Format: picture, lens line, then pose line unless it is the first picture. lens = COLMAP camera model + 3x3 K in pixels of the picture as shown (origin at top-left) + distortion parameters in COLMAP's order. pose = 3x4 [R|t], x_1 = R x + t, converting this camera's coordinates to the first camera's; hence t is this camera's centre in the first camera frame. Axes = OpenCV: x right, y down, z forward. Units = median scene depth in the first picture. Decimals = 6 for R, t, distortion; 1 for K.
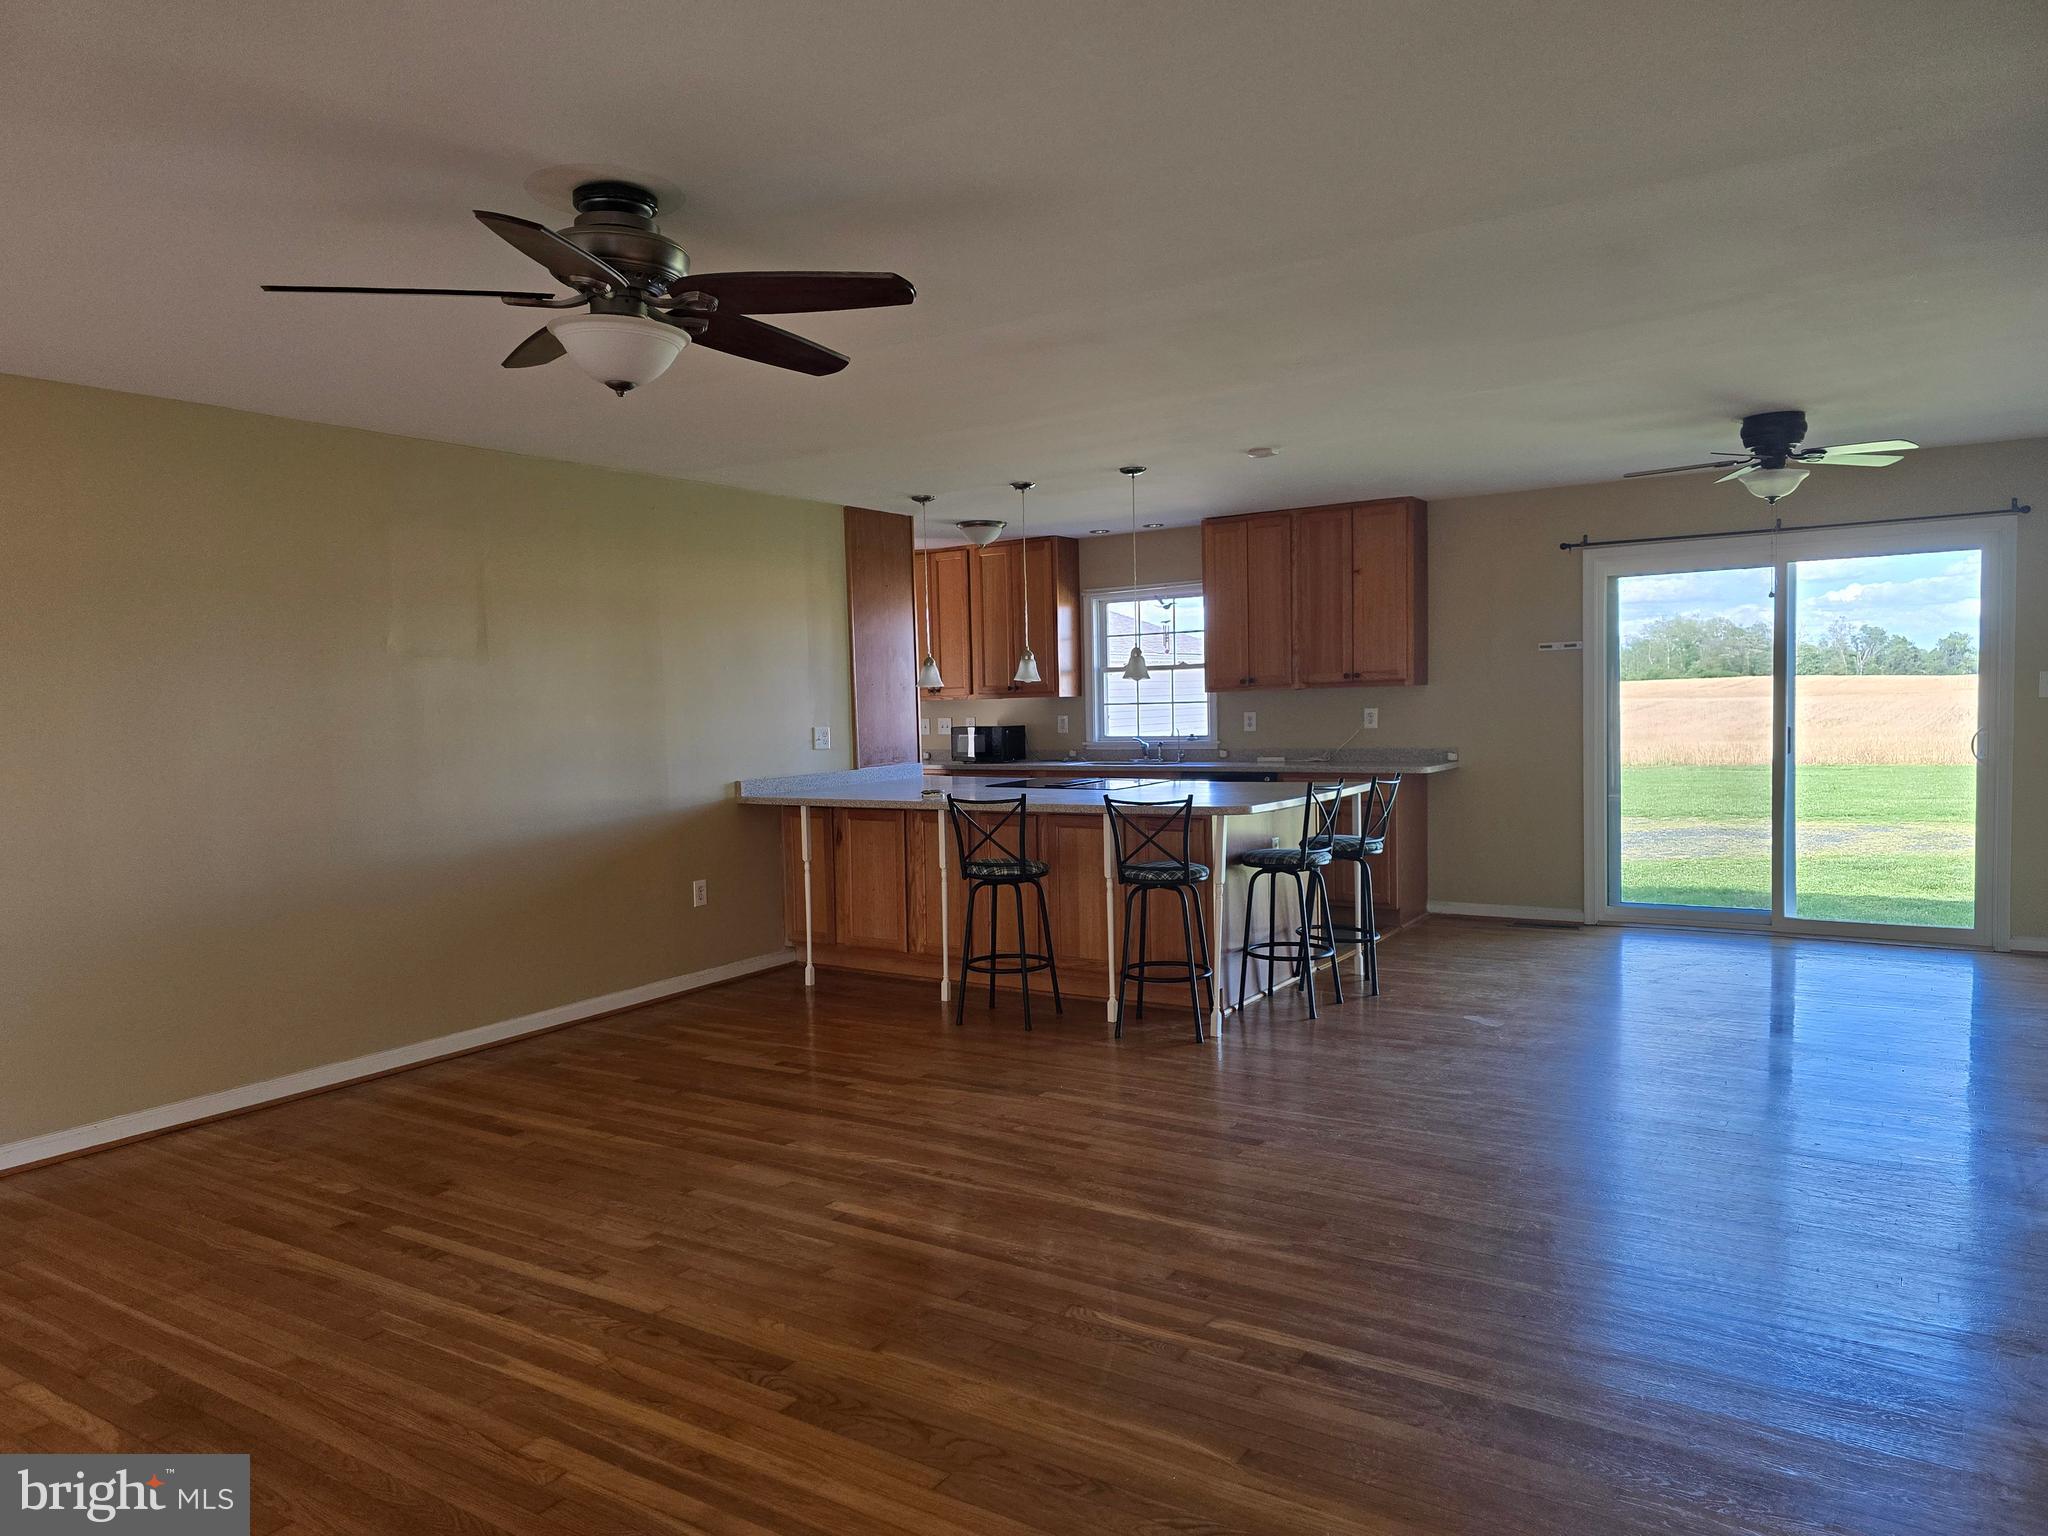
lens RADIAL K [[1376.5, 0, 1010.8], [0, 1376.5, 783.0], [0, 0, 1]] dist [0.061937, -0.061755]
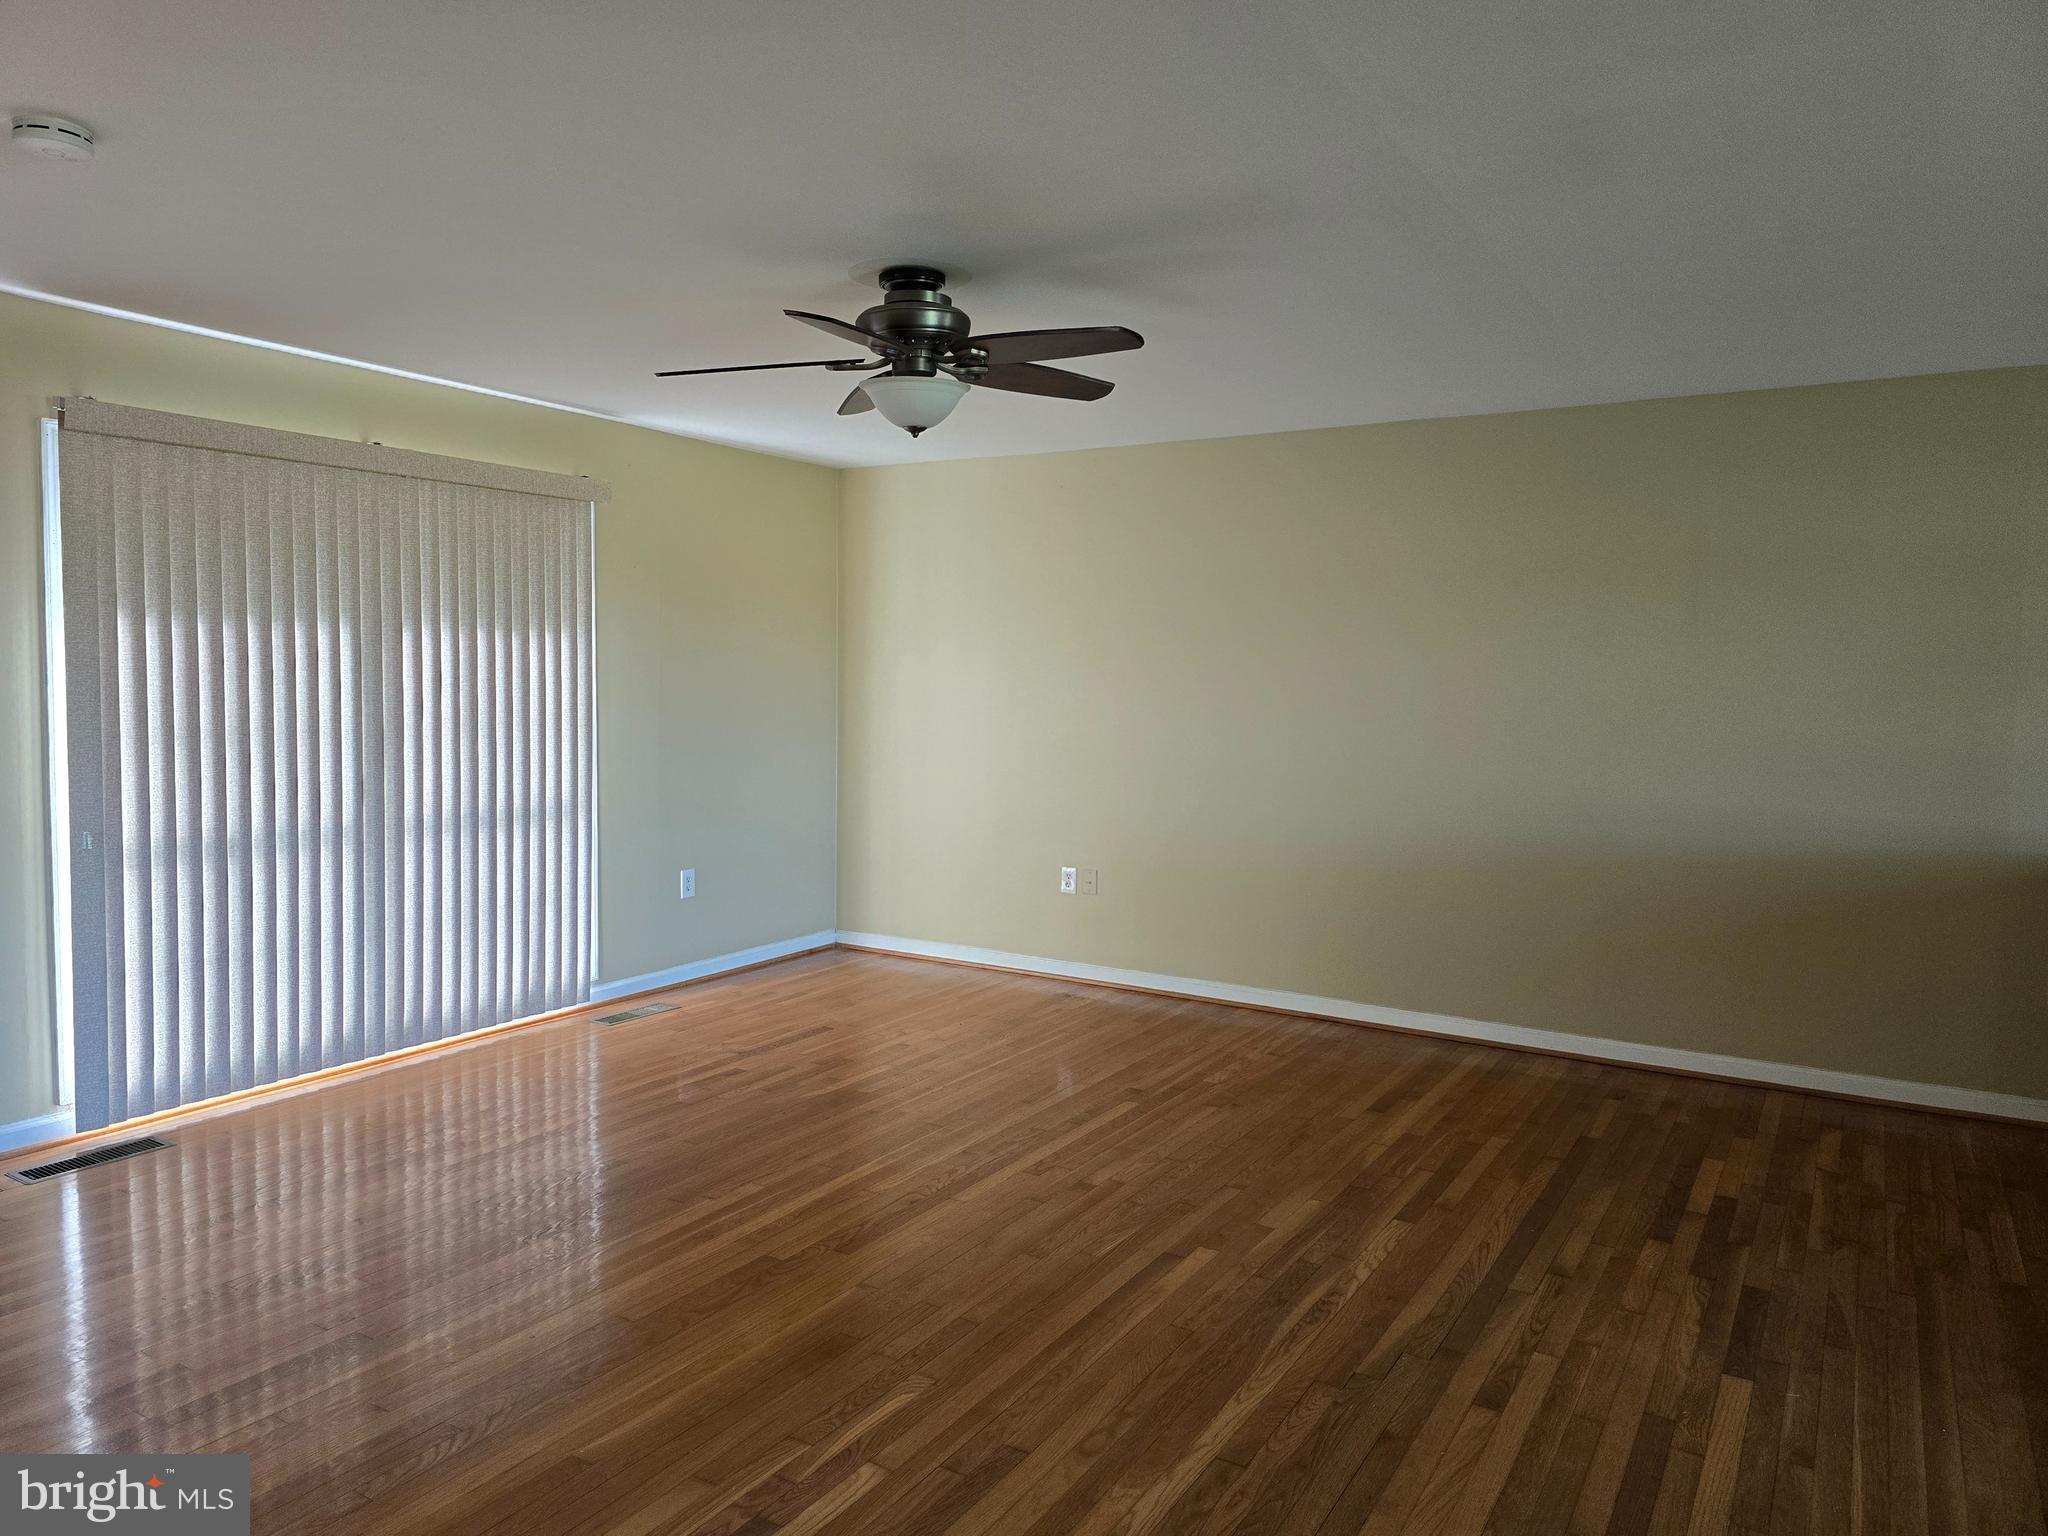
lens RADIAL K [[1376.5, 0, 1006.4], [0, 1376.5, 768.2], [0, 0, 1]] dist [0.061937, -0.061755]
pose [[0.025761, 0.097216, -0.994930, 0.475907], [-0.081406, 0.992159, 0.094838, -0.052964], [0.996348, 0.078551, 0.033473, 0.526066]]
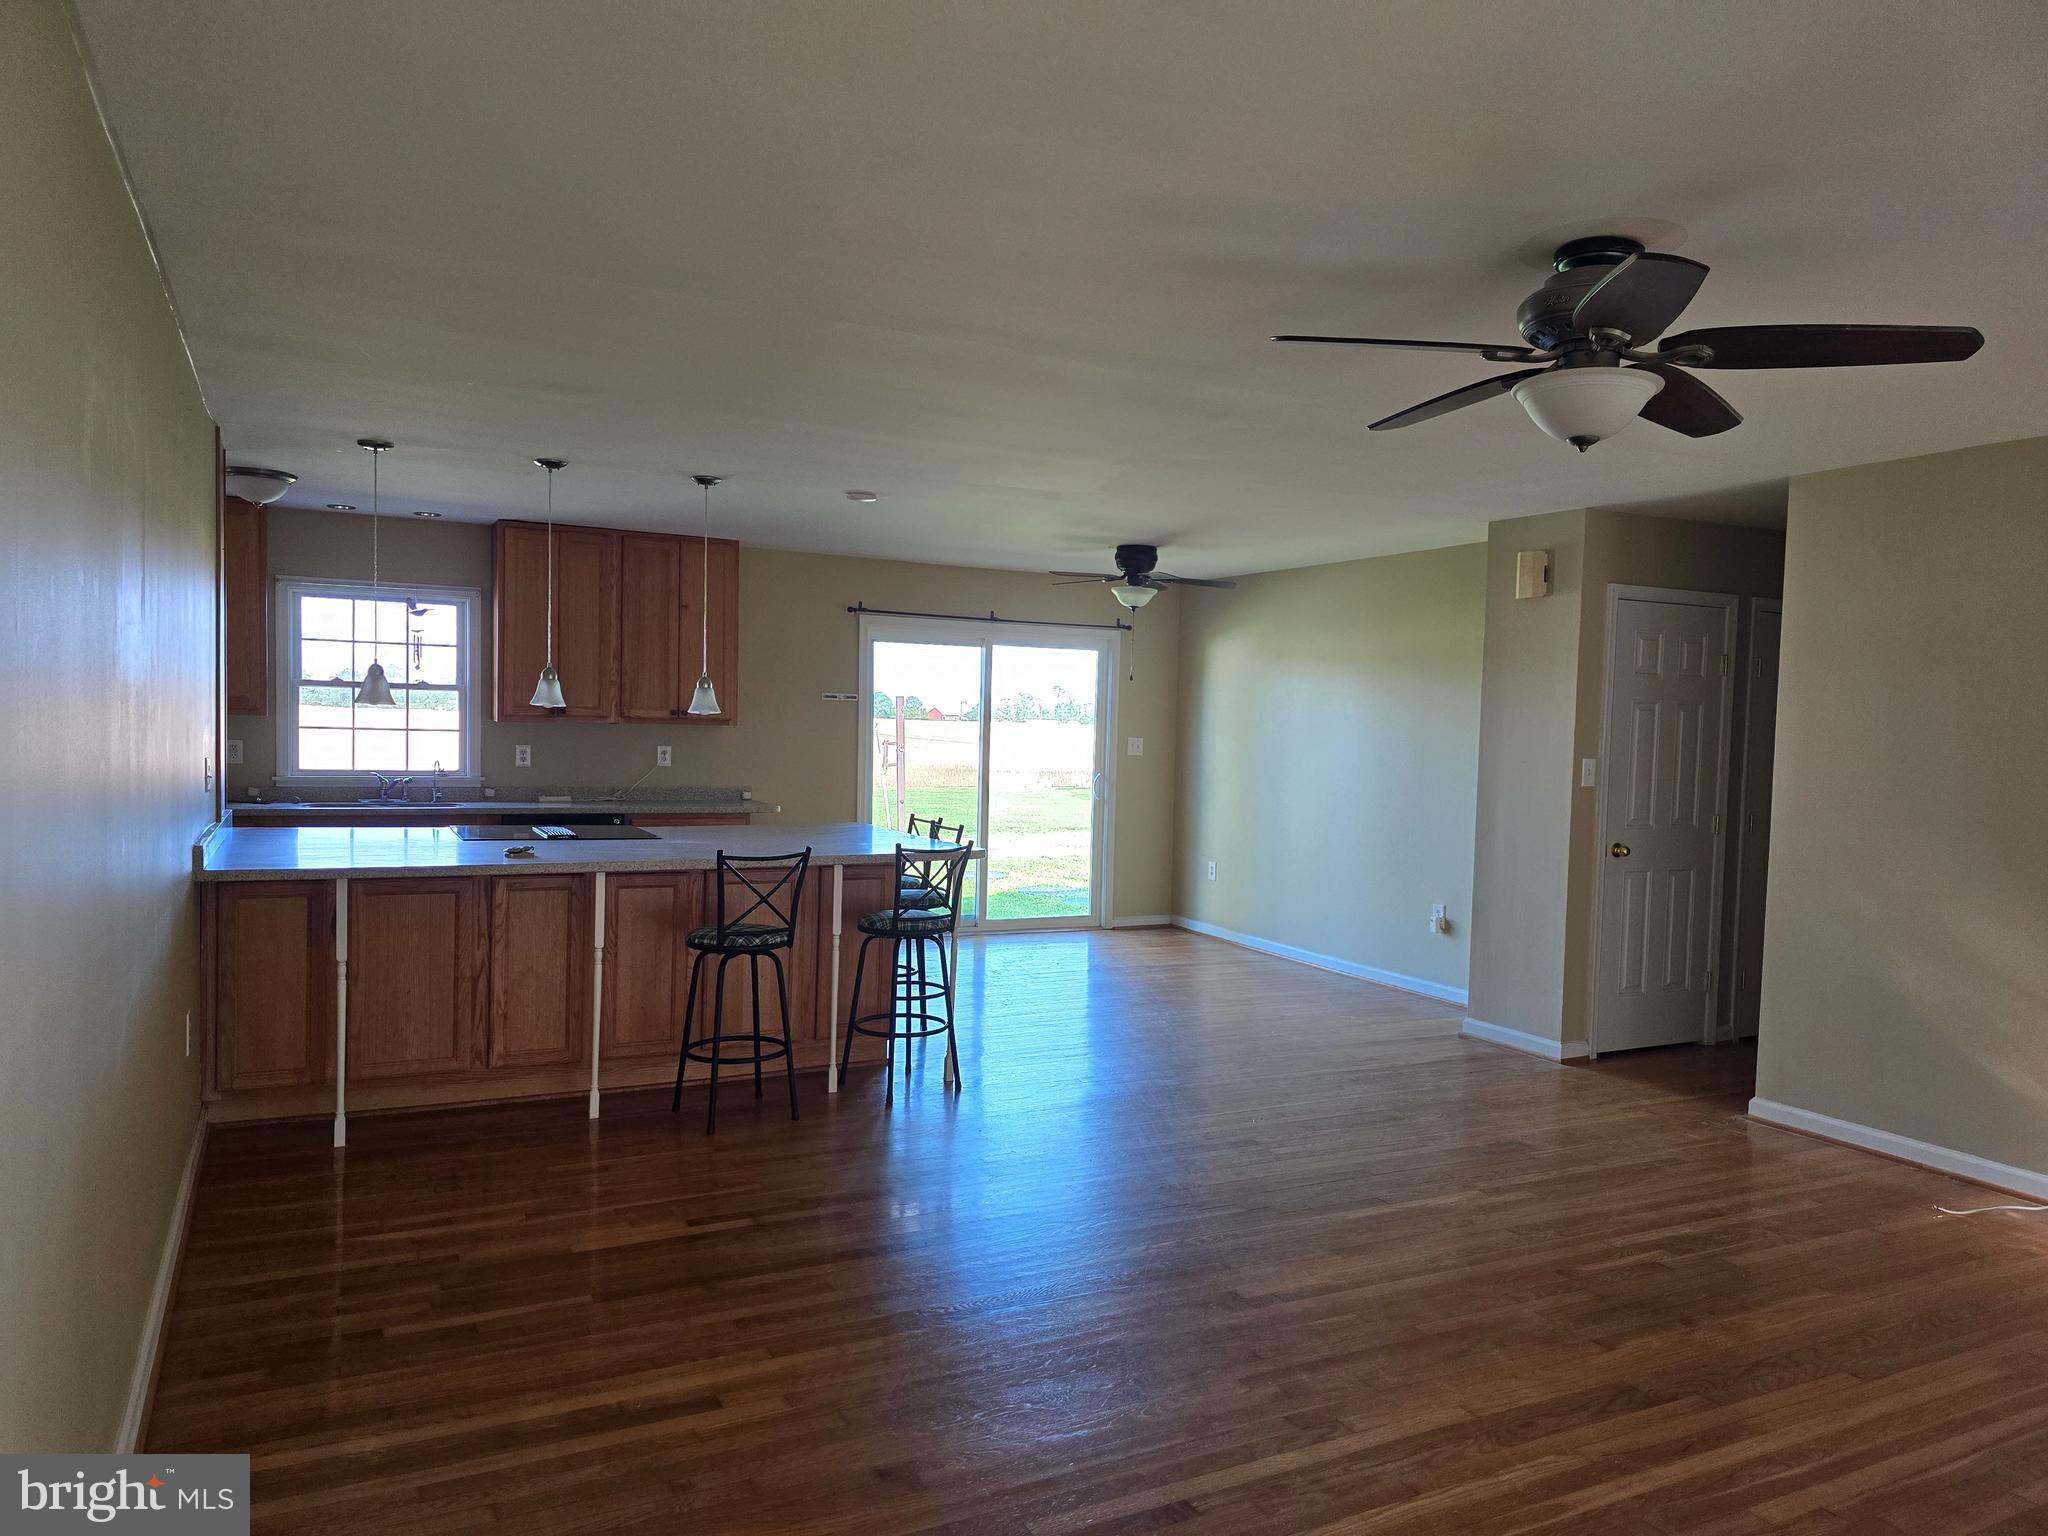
lens RADIAL K [[1376.5, 0, 1025.9], [0, 1376.5, 779.2], [0, 0, 1]] dist [0.061937, -0.061755]
pose [[0.492280, 0.004999, 0.870423, -0.656147], [0.013479, 0.999820, -0.013366, -0.020239], [-0.870333, 0.018312, 0.492123, 0.426912]]
